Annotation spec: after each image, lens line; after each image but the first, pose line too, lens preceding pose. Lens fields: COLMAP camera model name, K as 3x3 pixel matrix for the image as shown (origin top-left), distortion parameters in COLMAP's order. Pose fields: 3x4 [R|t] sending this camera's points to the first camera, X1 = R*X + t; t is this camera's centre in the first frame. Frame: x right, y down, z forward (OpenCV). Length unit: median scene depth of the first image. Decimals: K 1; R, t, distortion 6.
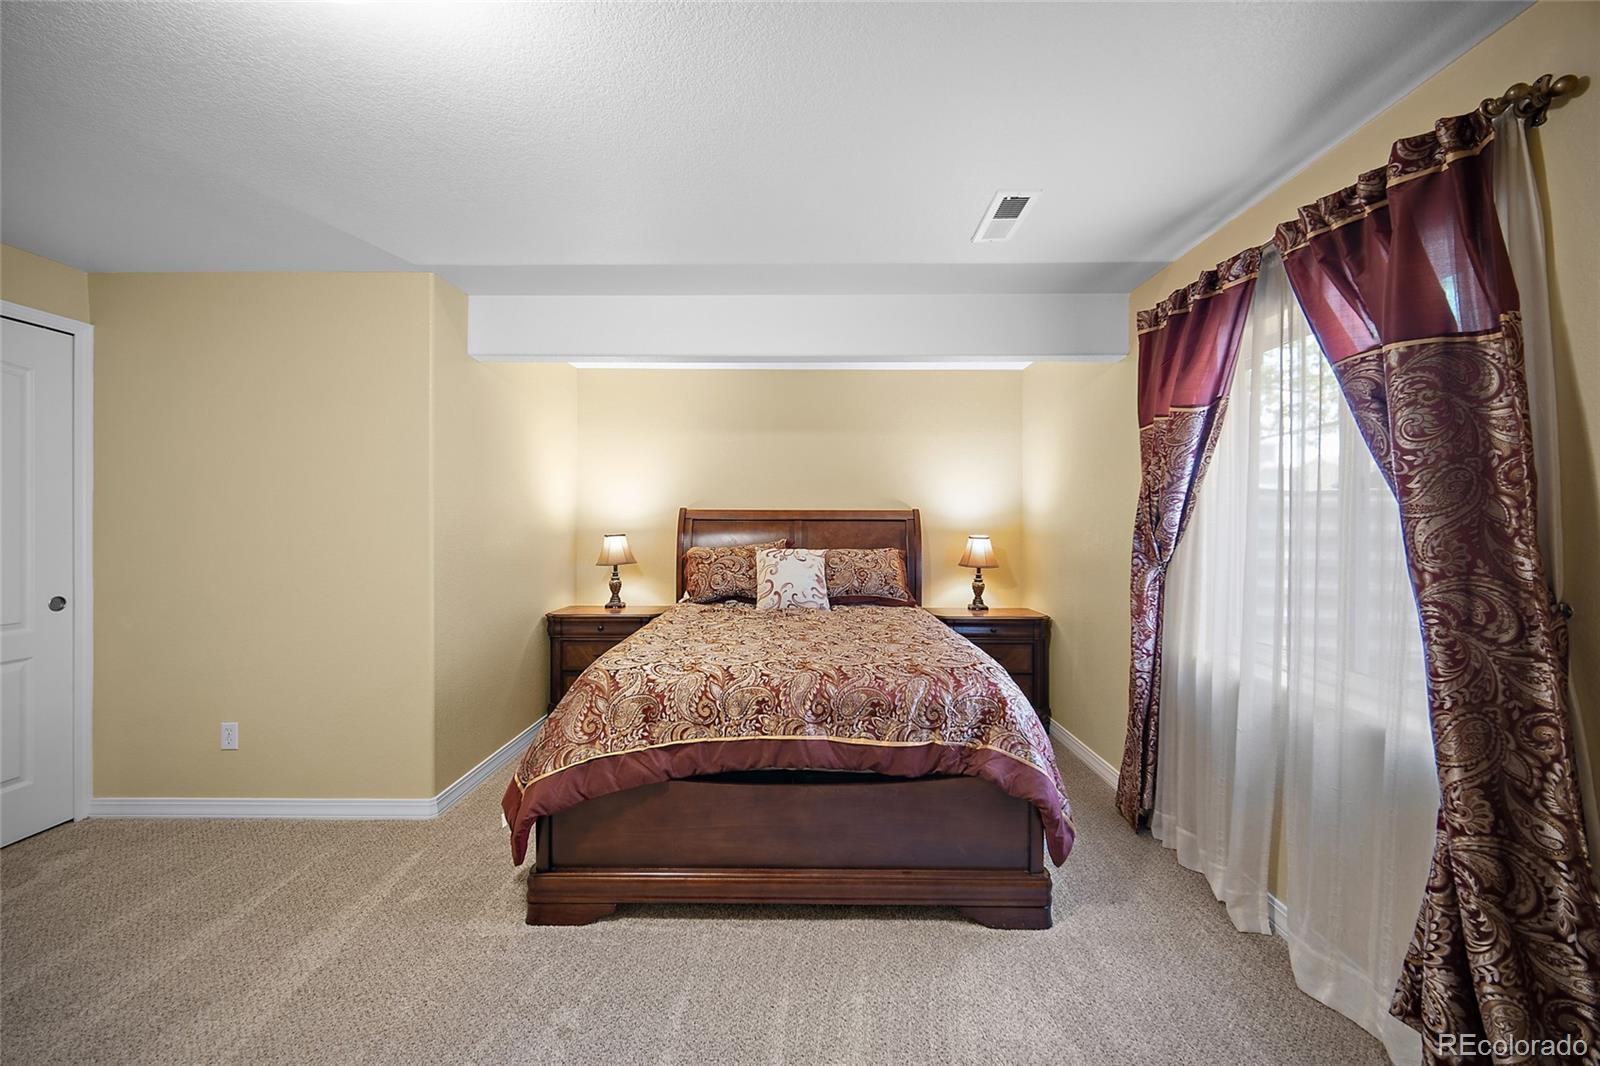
lens RADIAL K [[630.0, 0, 797.6], [0, 630.0, 527.2], [0, 0, 1]] dist [-0.003303, 0.000984]
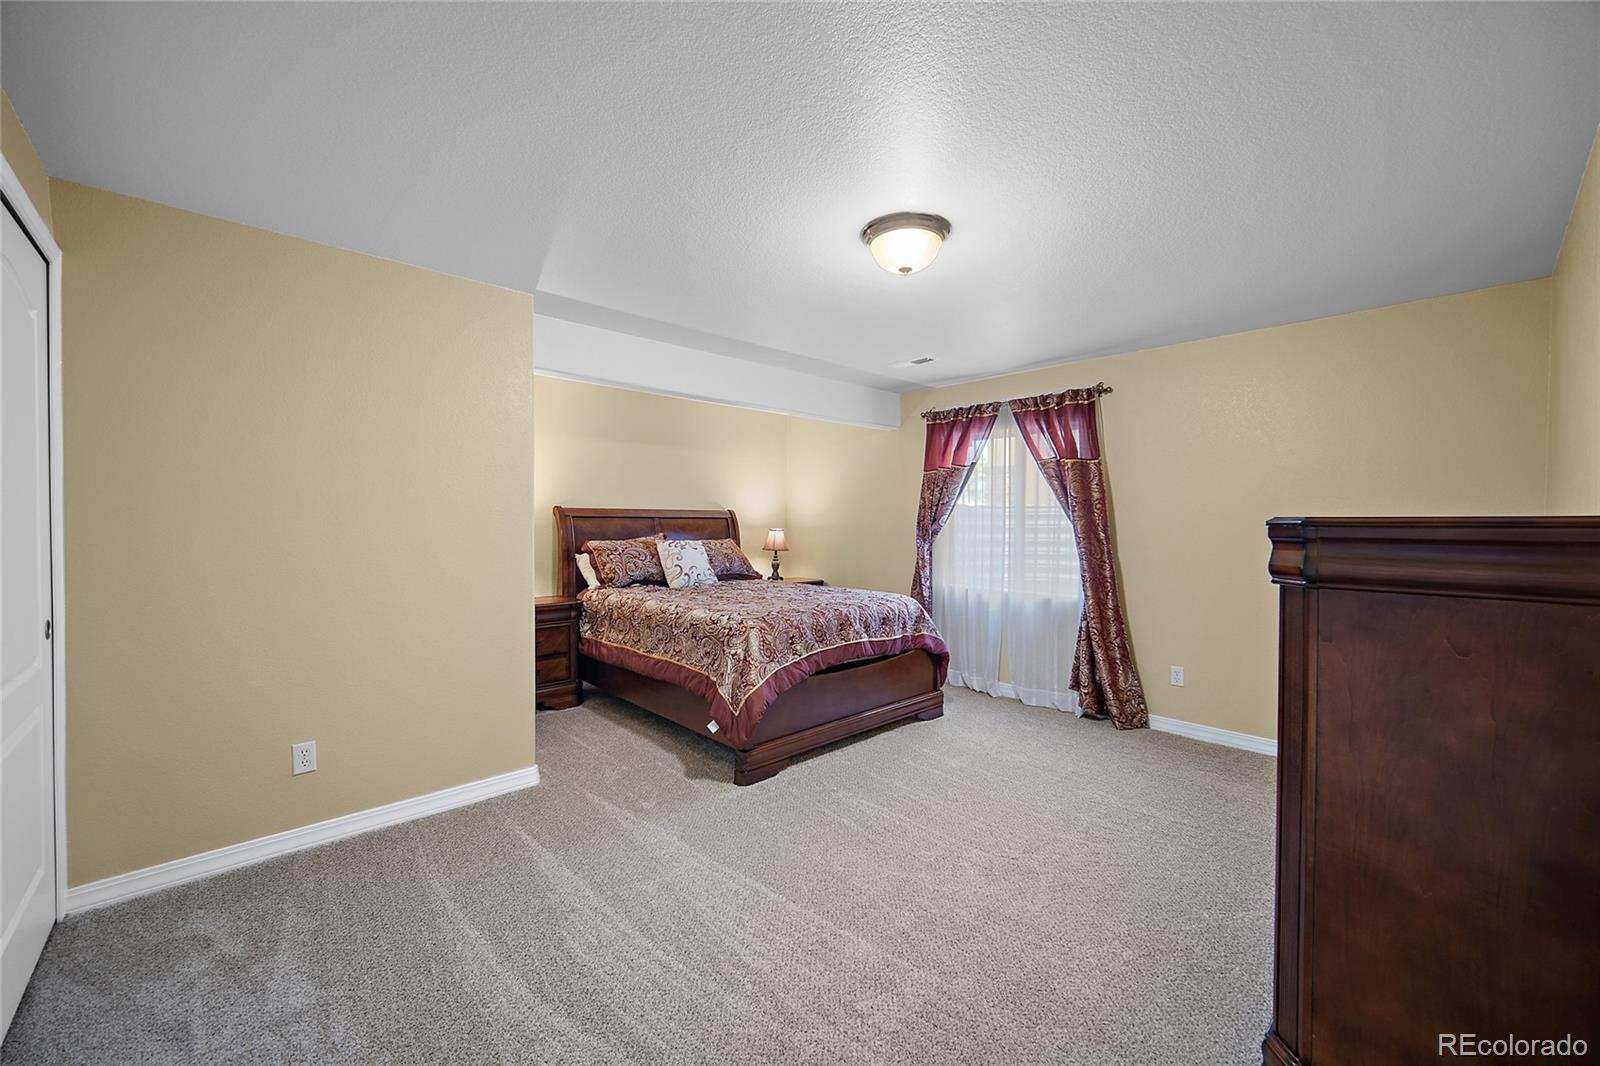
lens RADIAL K [[630.0, 0, 806.9], [0, 630.0, 533.2], [0, 0, 1]] dist [-0.003303, 0.000984]
pose [[0.722981, -0.013569, 0.690735, -1.248135], [0.002019, 0.999844, 0.017529, -0.003581], [-0.690865, -0.011279, 0.722896, -0.173451]]
